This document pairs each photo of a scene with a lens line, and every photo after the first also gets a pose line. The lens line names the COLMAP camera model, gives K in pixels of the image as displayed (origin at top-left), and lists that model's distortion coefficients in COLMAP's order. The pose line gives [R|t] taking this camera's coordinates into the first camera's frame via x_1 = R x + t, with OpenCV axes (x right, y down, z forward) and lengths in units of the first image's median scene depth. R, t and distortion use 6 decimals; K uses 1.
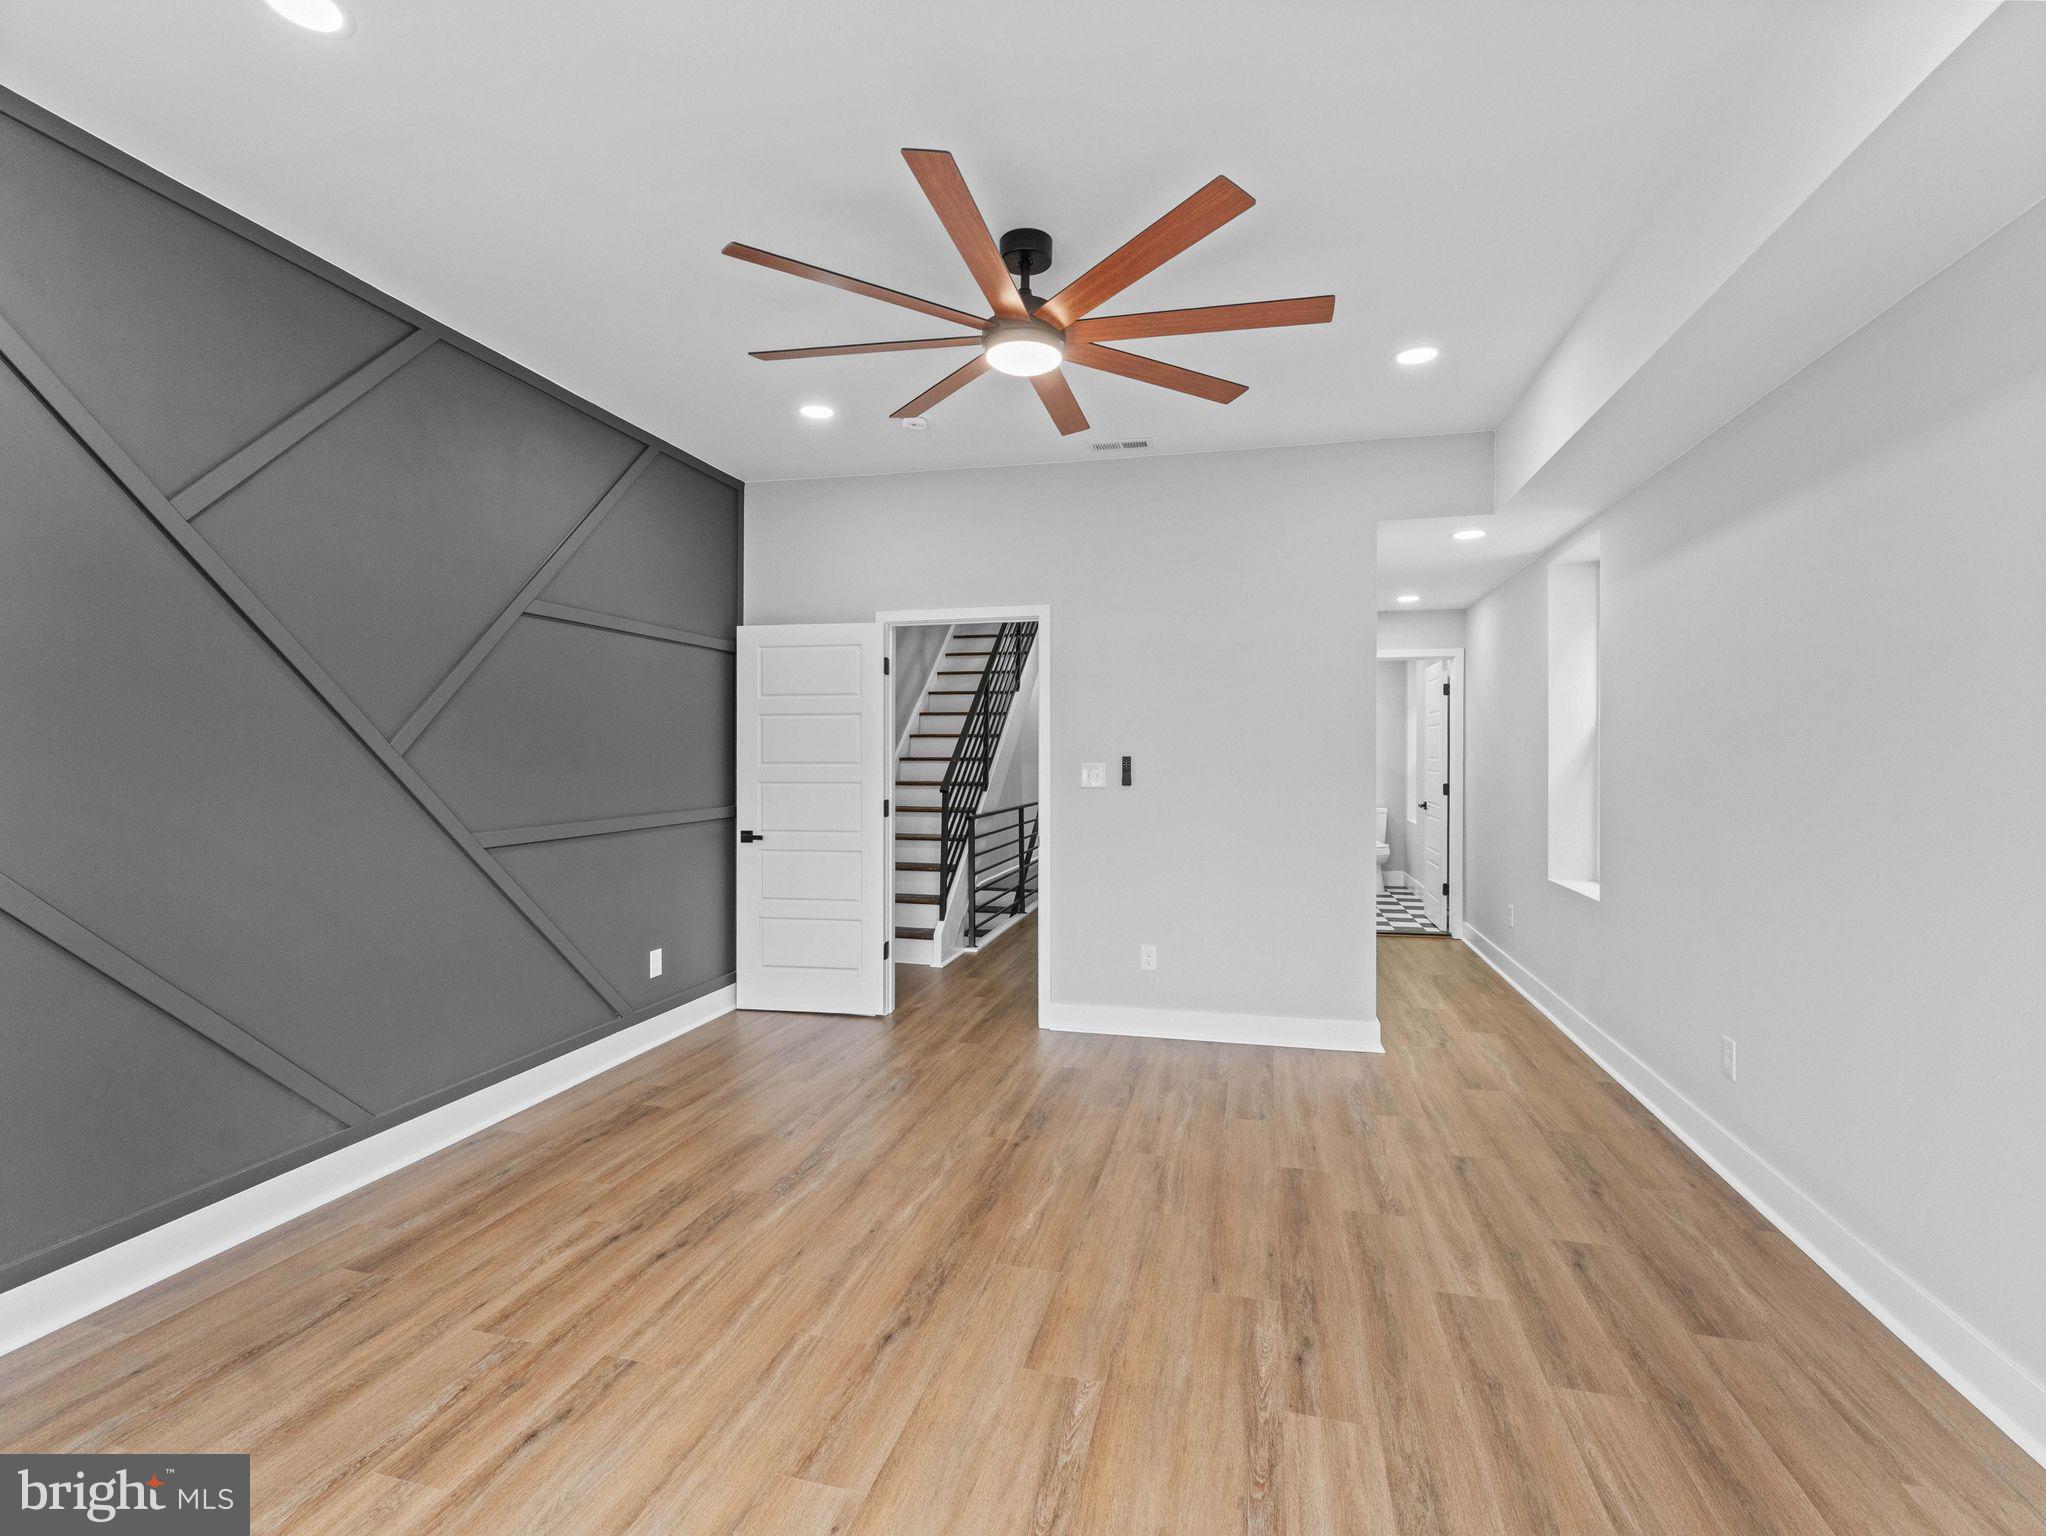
lens RADIAL K [[933.9, 0, 1029.2], [0, 933.9, 760.6], [0, 0, 1]] dist [0.000410, -0.000543]
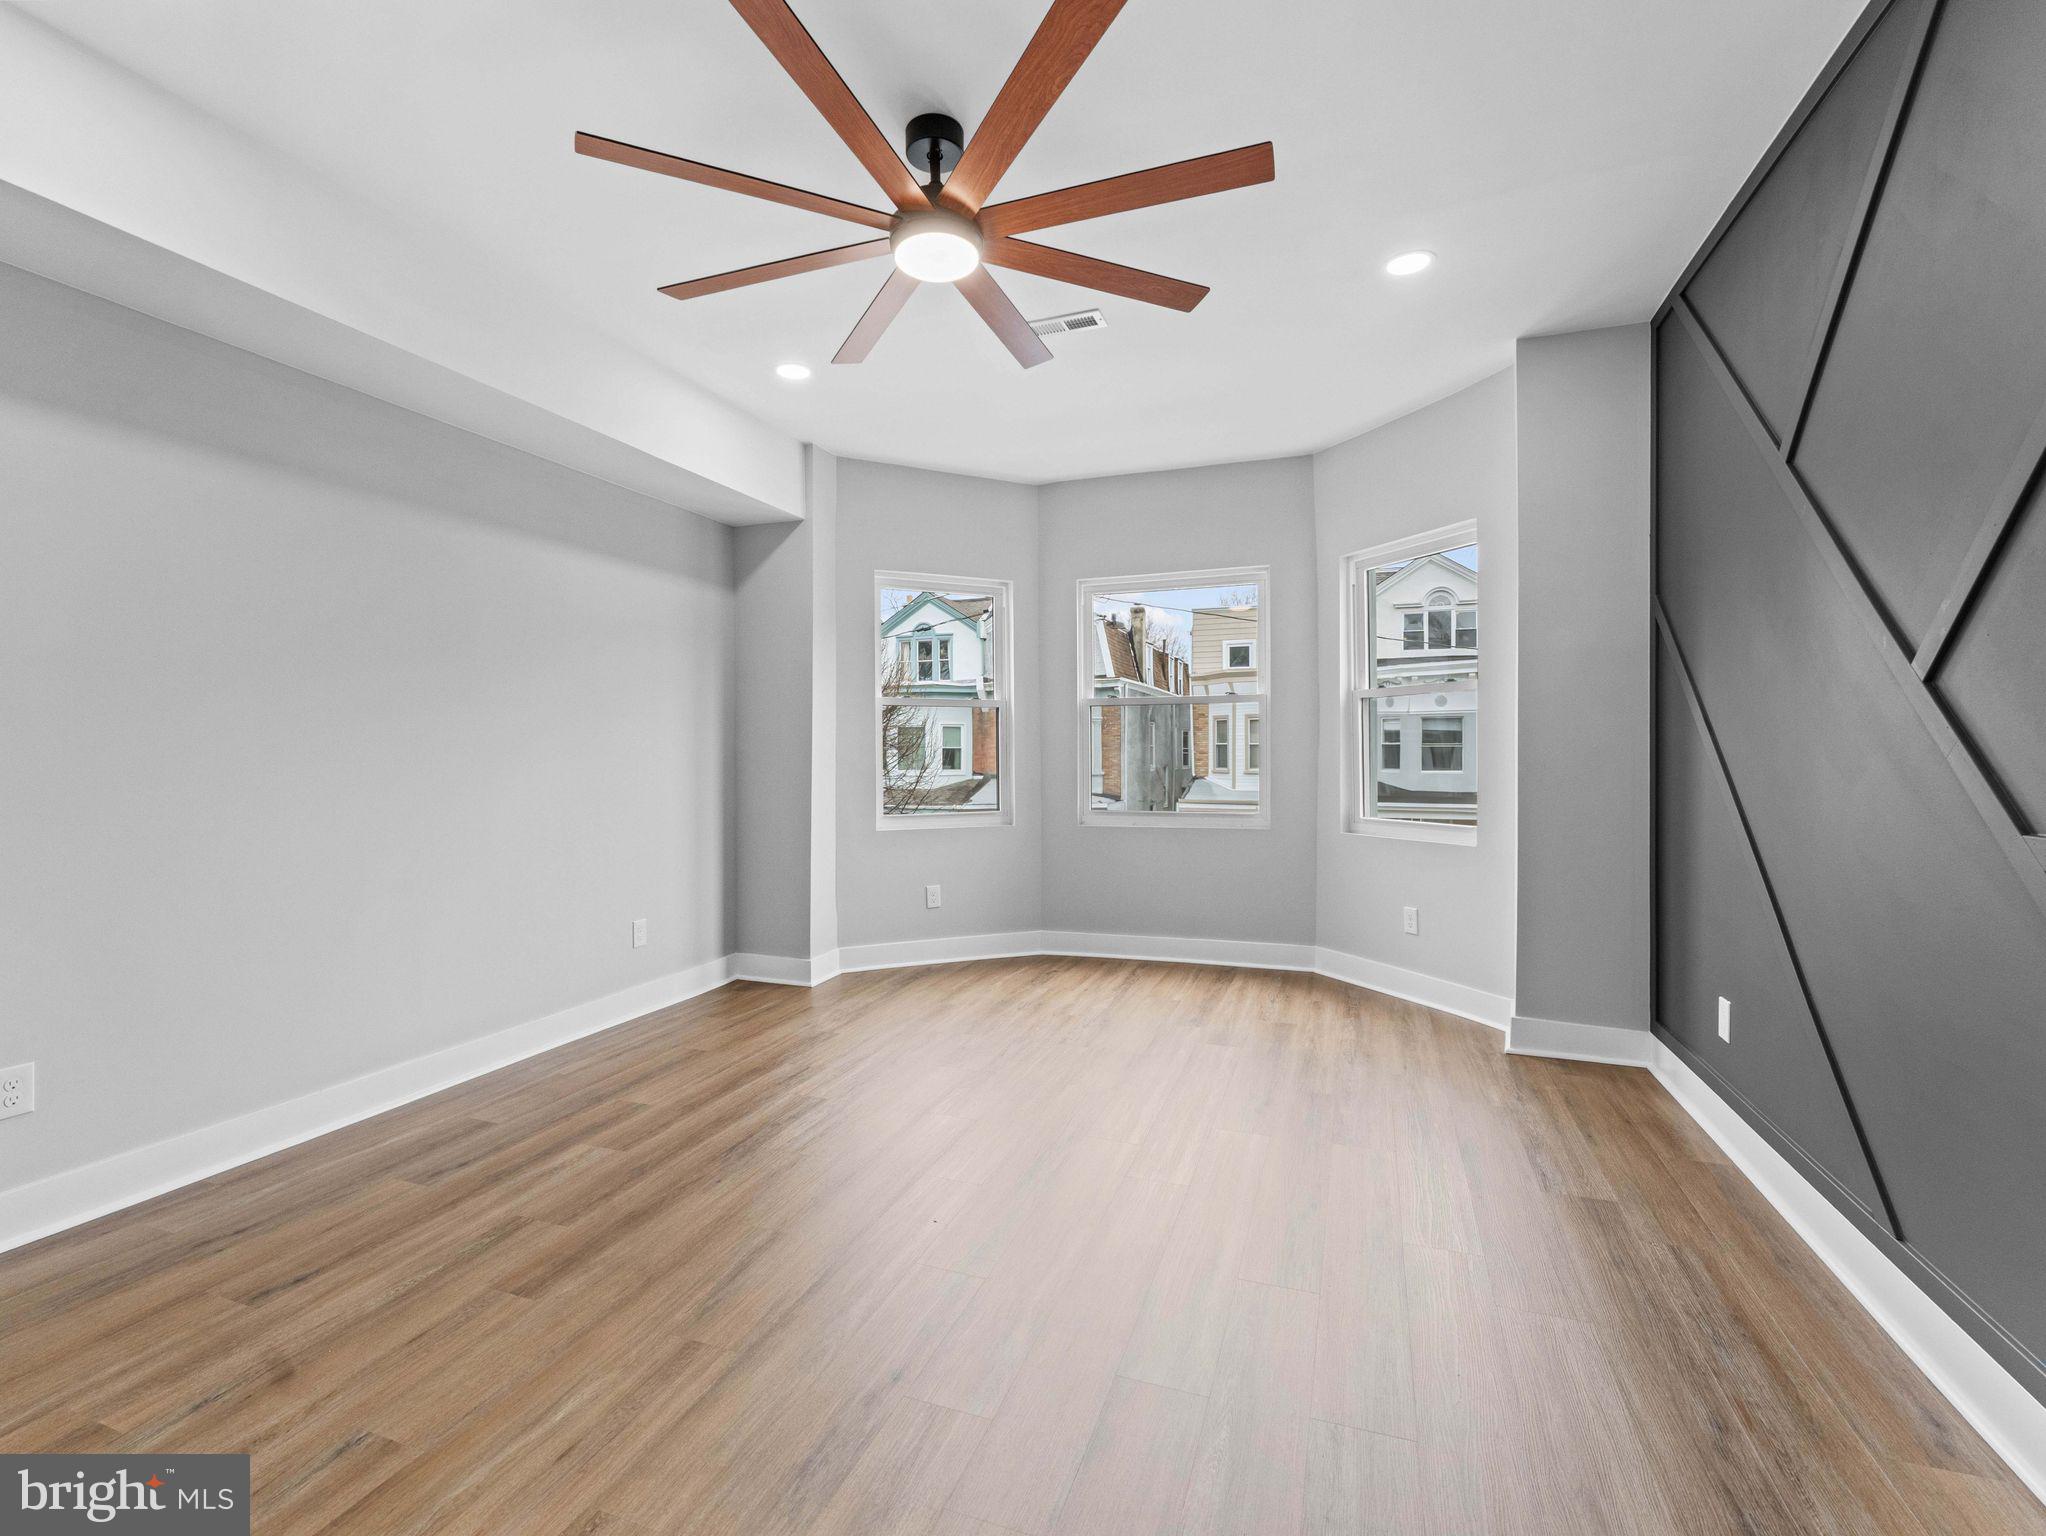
lens RADIAL K [[933.9, 0, 1018.8], [0, 933.9, 759.8], [0, 0, 1]] dist [0.000410, -0.000543]
pose [[-0.993680, 0.002748, 0.112220, -0.165404], [0.004228, 0.999907, 0.012952, 0.037963], [-0.112174, 0.013345, -0.993599, 1.693789]]
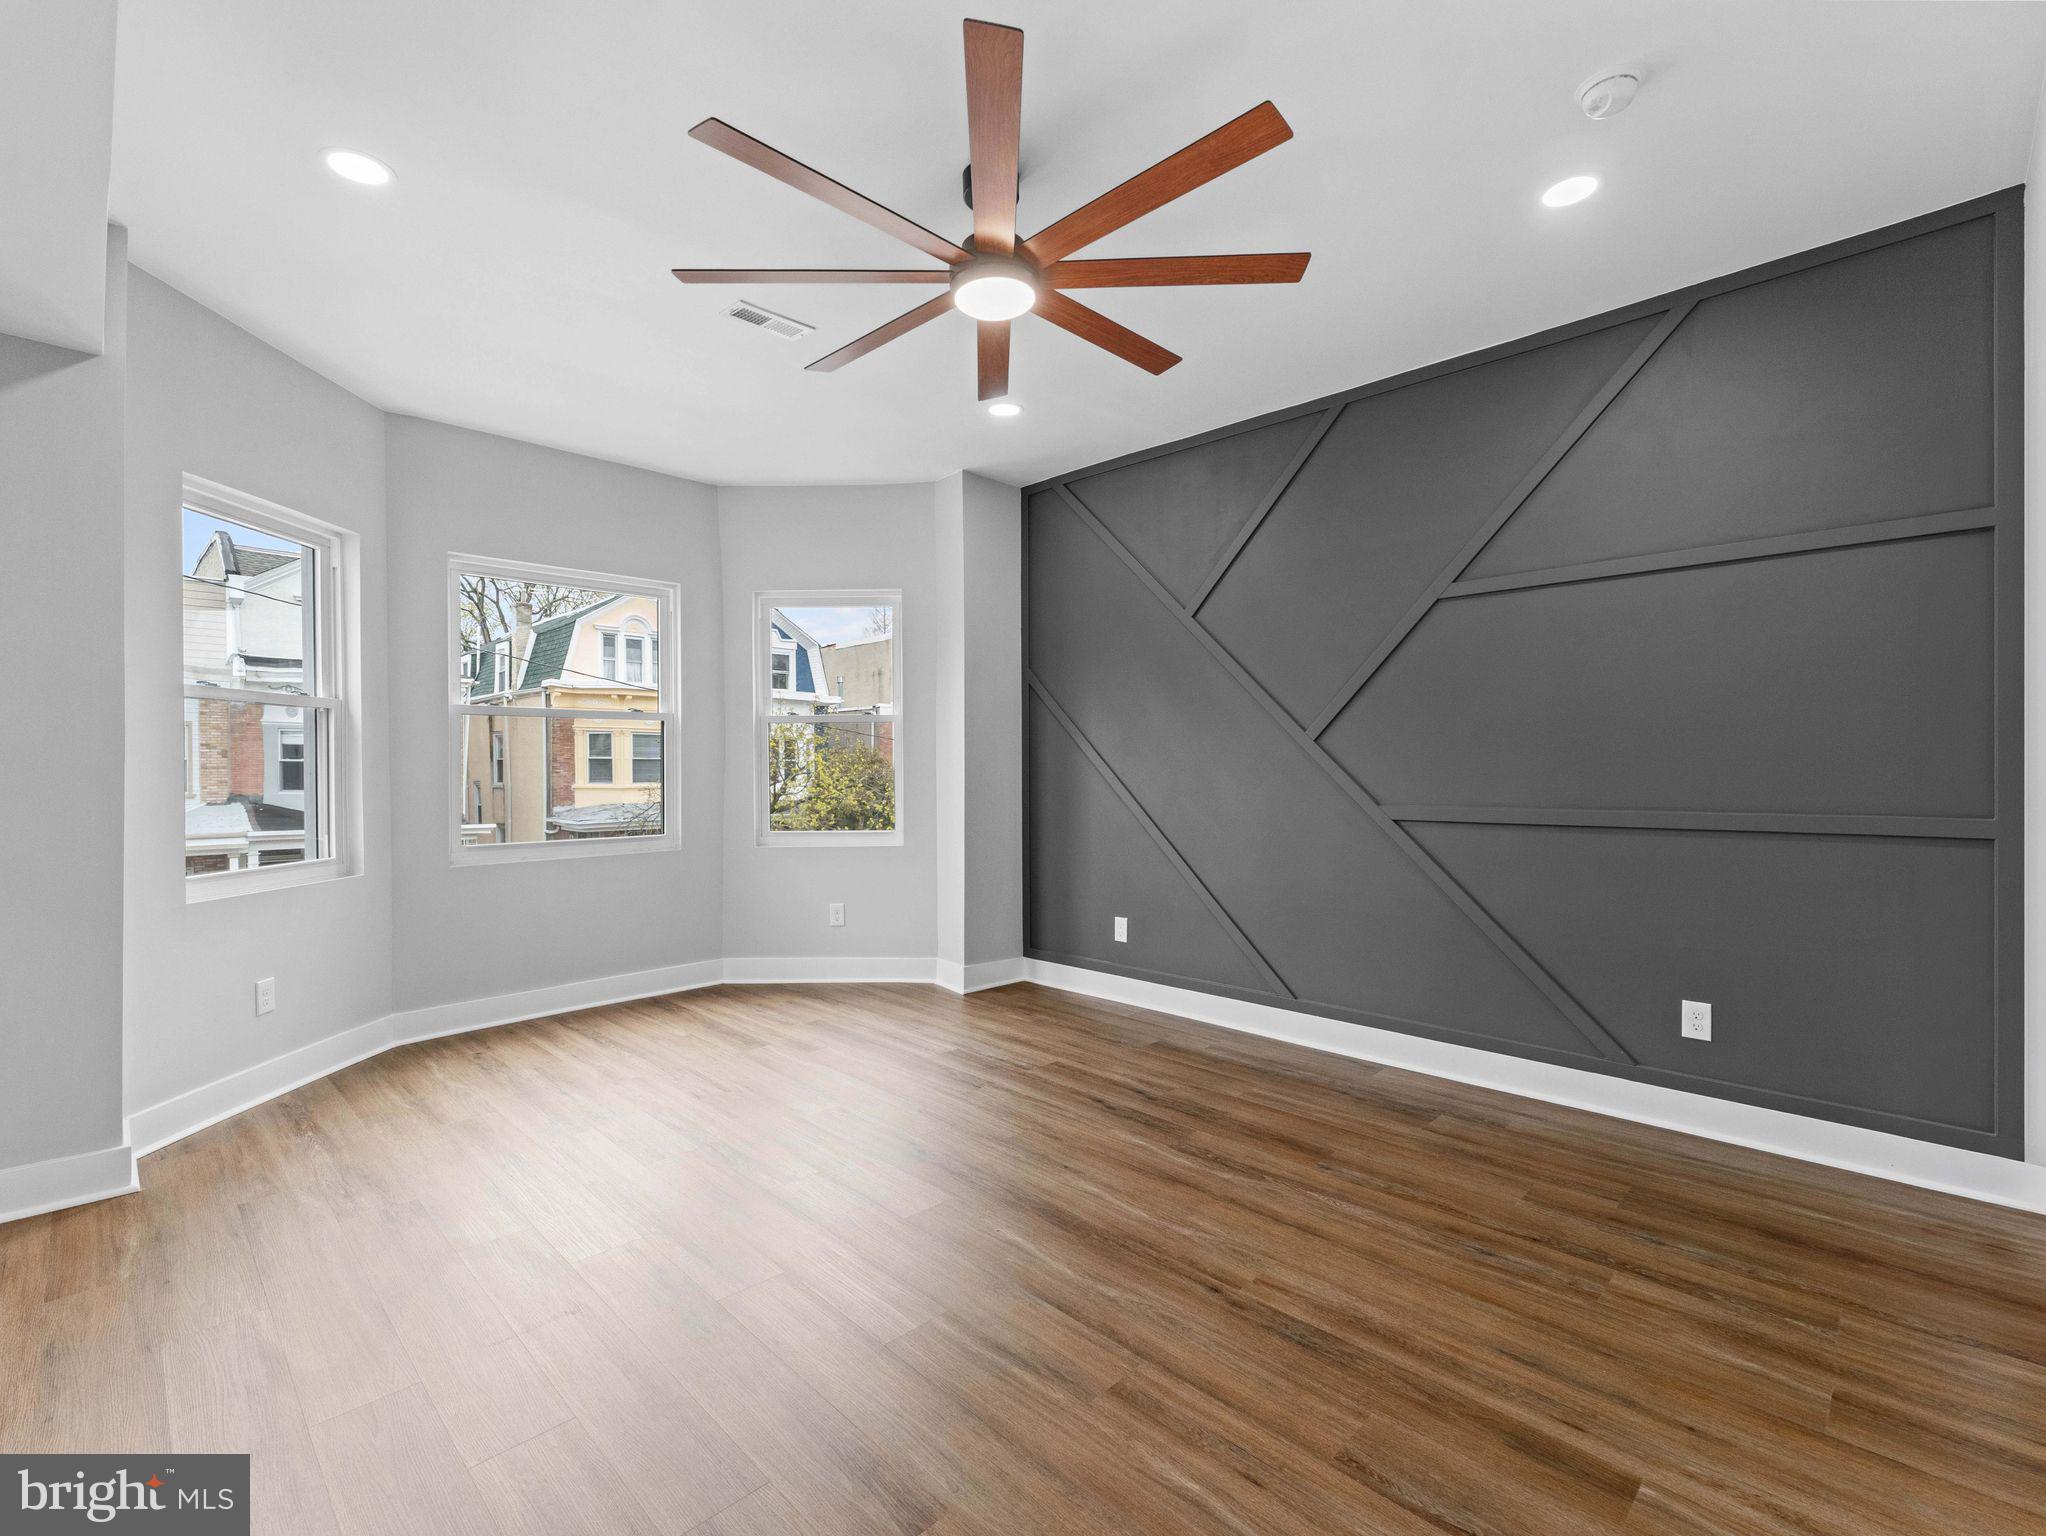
lens RADIAL K [[933.9, 0, 1013.3], [0, 933.9, 775.0], [0, 0, 1]] dist [0.000410, -0.000543]
pose [[-0.513439, 0.009109, -0.858078, 0.707491], [-0.003041, 0.999918, 0.012435, 0.029806], [0.858121, 0.008994, -0.513369, 1.339628]]
